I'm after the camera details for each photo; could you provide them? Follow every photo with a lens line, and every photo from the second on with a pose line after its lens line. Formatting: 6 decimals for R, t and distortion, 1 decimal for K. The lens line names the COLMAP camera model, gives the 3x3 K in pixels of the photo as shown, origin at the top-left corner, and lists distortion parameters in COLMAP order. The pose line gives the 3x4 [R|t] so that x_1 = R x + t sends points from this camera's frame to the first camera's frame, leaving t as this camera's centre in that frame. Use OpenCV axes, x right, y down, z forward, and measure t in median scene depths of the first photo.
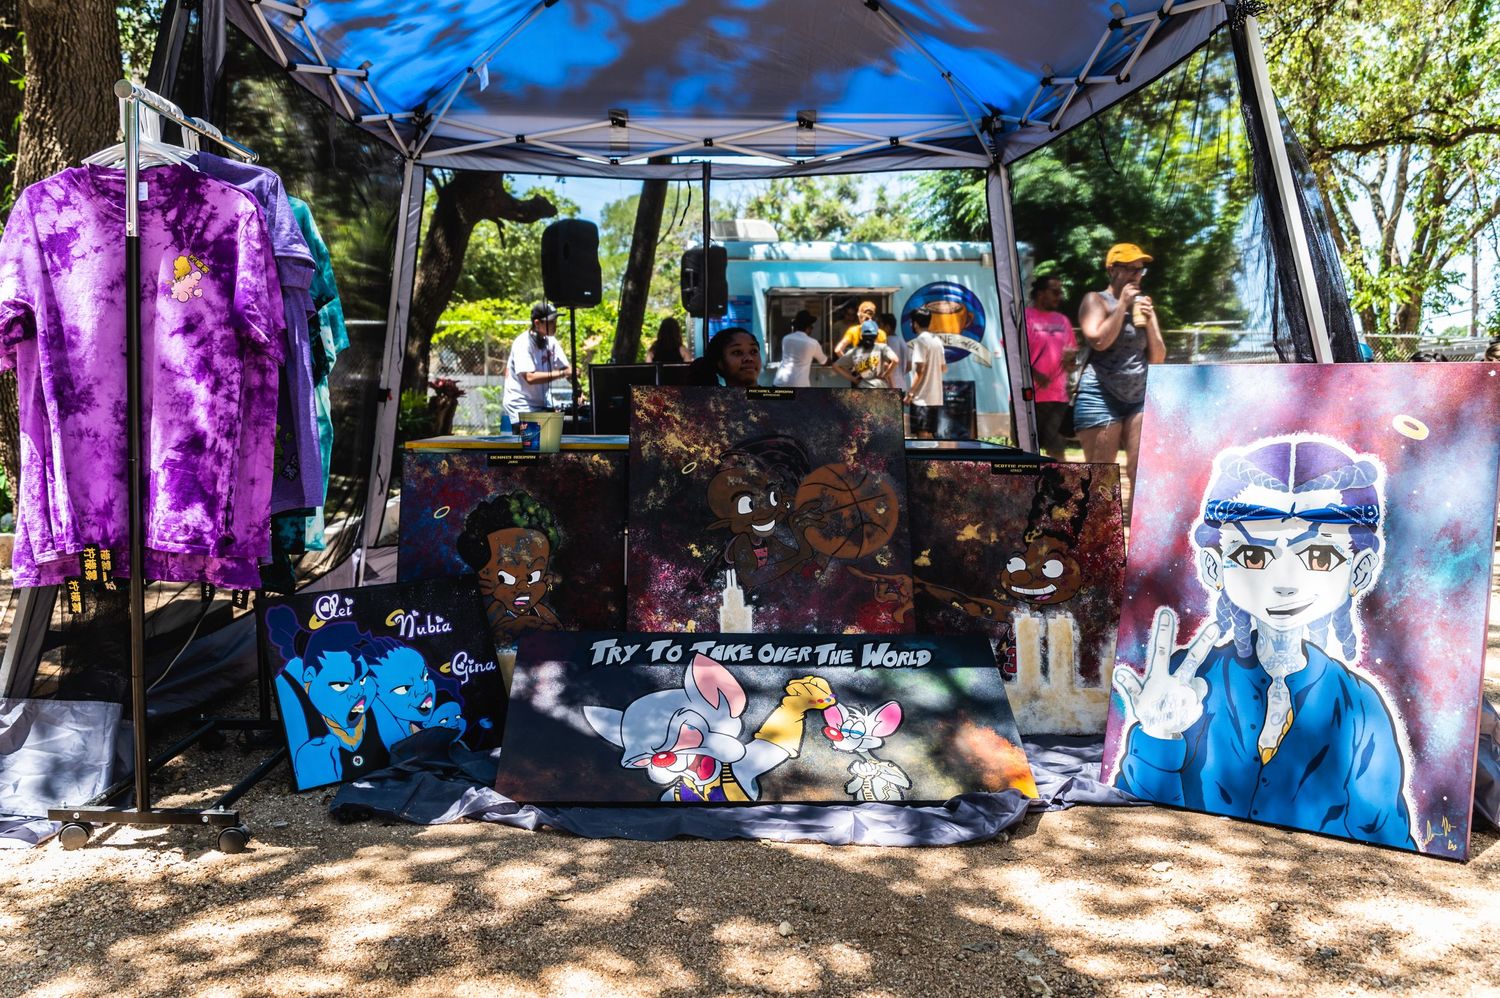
lens RADIAL K [[1310.0, 0, 750.0], [0, 1310.0, 499.0], [0, 0, 1]] dist [-0.032746, 0.012495]
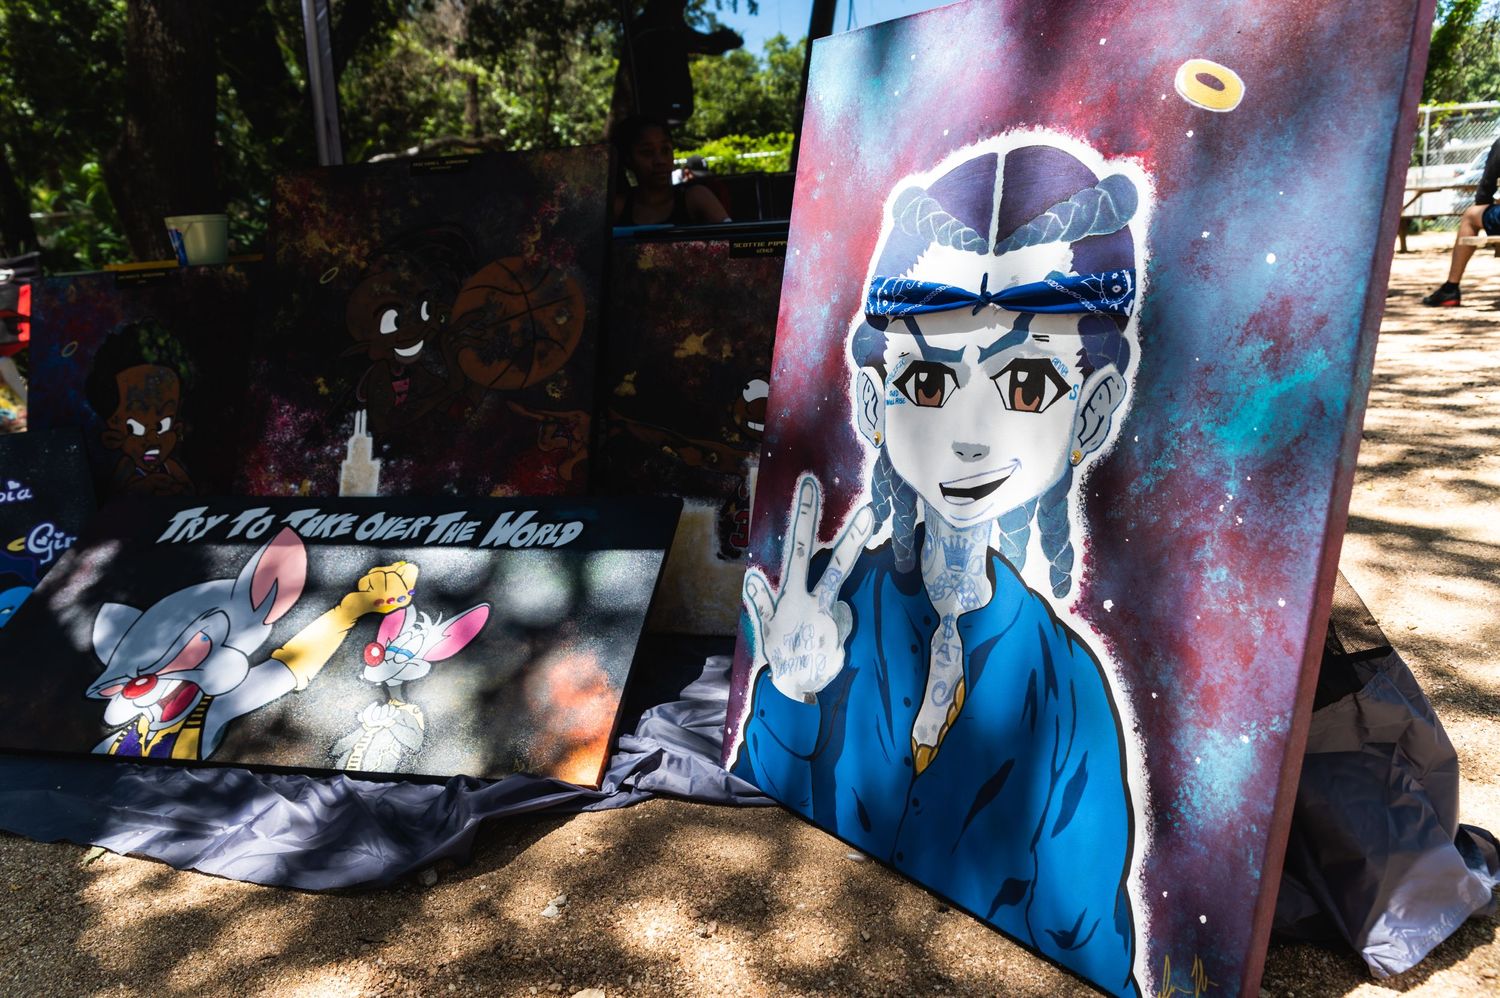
lens RADIAL K [[1061.2, 0, 750.0], [0, 1061.2, 499.0], [0, 0, 1]] dist [-0.033553, 0.008713]
pose [[0.967080, -0.003720, -0.254446, 0.413501], [0.048974, 0.983922, 0.171751, 0.012837], [0.249716, -0.178558, 0.951714, 0.552204]]
